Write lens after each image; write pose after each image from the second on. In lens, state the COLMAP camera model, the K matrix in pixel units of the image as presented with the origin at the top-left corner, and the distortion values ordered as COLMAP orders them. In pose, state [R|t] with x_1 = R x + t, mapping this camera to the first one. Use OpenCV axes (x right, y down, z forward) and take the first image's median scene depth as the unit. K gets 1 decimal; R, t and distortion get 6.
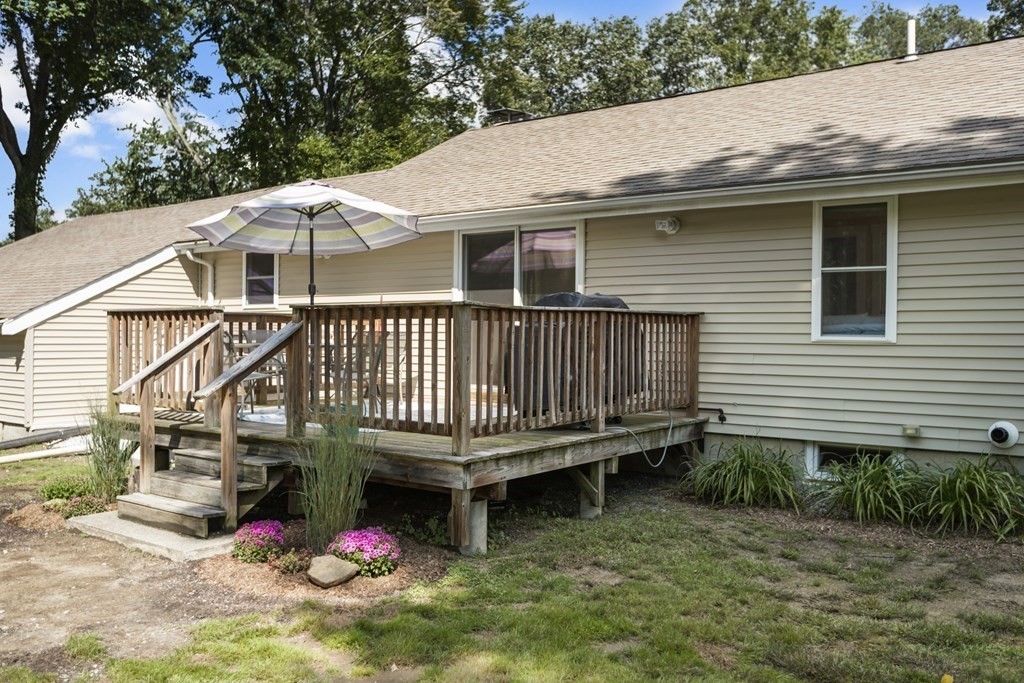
lens RADIAL K [[899.6, 0, 512.0], [0, 899.6, 341.5], [0, 0, 1]] dist [0.009525, 0.005166]
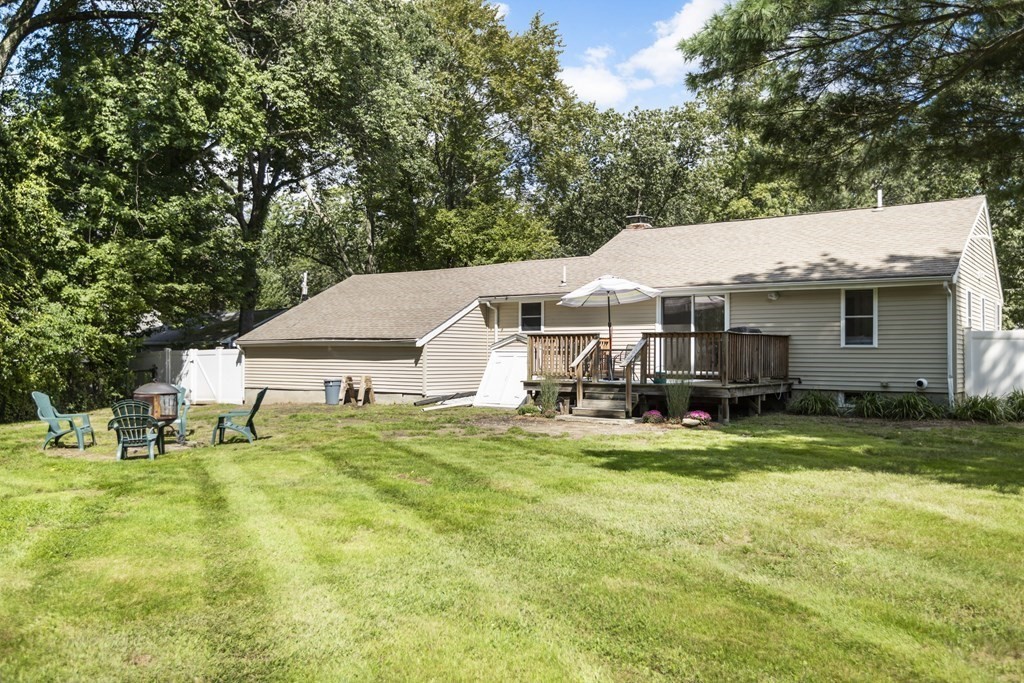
lens RADIAL K [[813.2, 0, 512.0], [0, 813.2, 341.5], [0, 0, 1]] dist [-0.002517, -0.001399]
pose [[0.999947, 0.000166, 0.010328, -0.538358], [0.000106, 0.999653, -0.026353, 0.039775], [-0.010328, 0.026352, 0.999599, -1.090481]]
